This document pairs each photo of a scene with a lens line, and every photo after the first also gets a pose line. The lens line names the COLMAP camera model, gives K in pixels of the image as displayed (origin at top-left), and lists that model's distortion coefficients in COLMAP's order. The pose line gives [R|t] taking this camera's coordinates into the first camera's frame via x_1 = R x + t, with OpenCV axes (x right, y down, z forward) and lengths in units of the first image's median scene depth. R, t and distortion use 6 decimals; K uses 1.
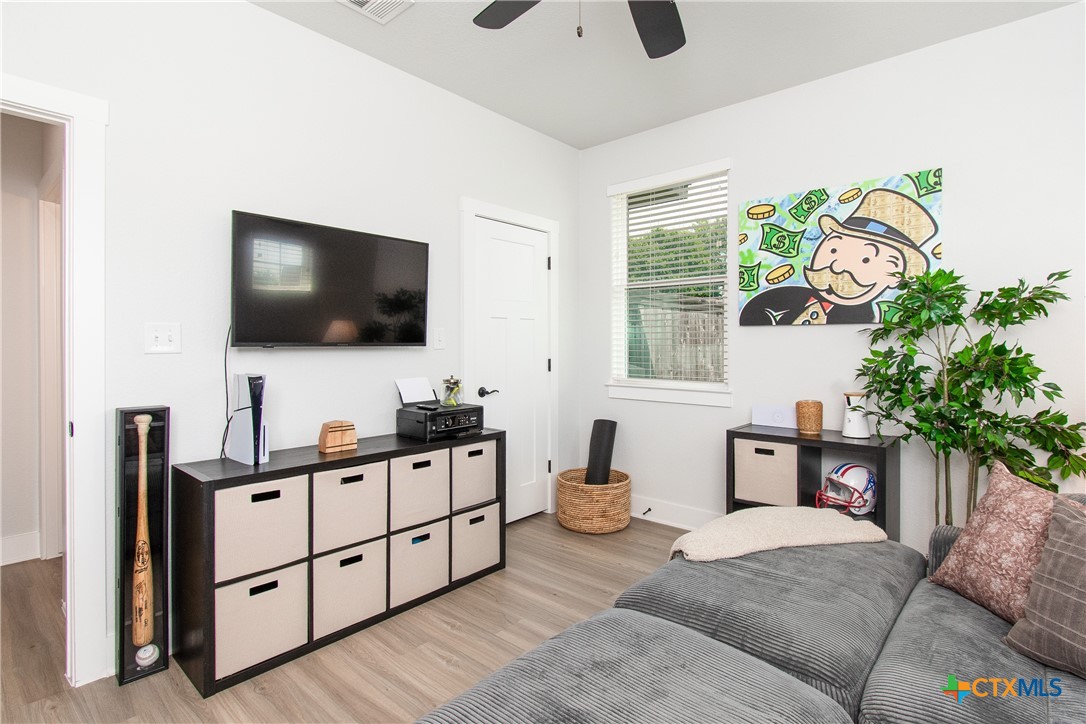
lens RADIAL K [[513.7, 0, 532.8], [0, 513.7, 350.9], [0, 0, 1]] dist [0.004507, -0.002352]
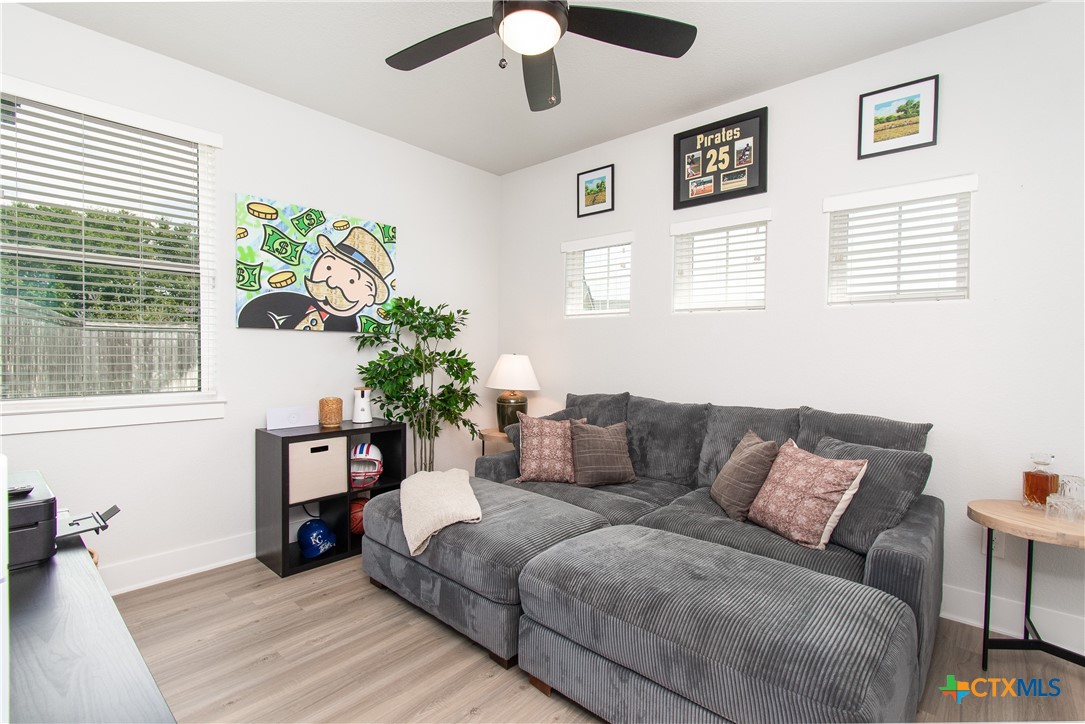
lens RADIAL K [[513.2, 0, 540.6], [0, 513.2, 363.1], [0, 0, 1]] dist [0.004507, -0.002352]
pose [[0.020963, -0.025751, 0.999449, -0.554394], [-0.000965, 0.999667, 0.025776, -0.009643], [-0.999780, -0.001504, 0.020931, 0.482688]]
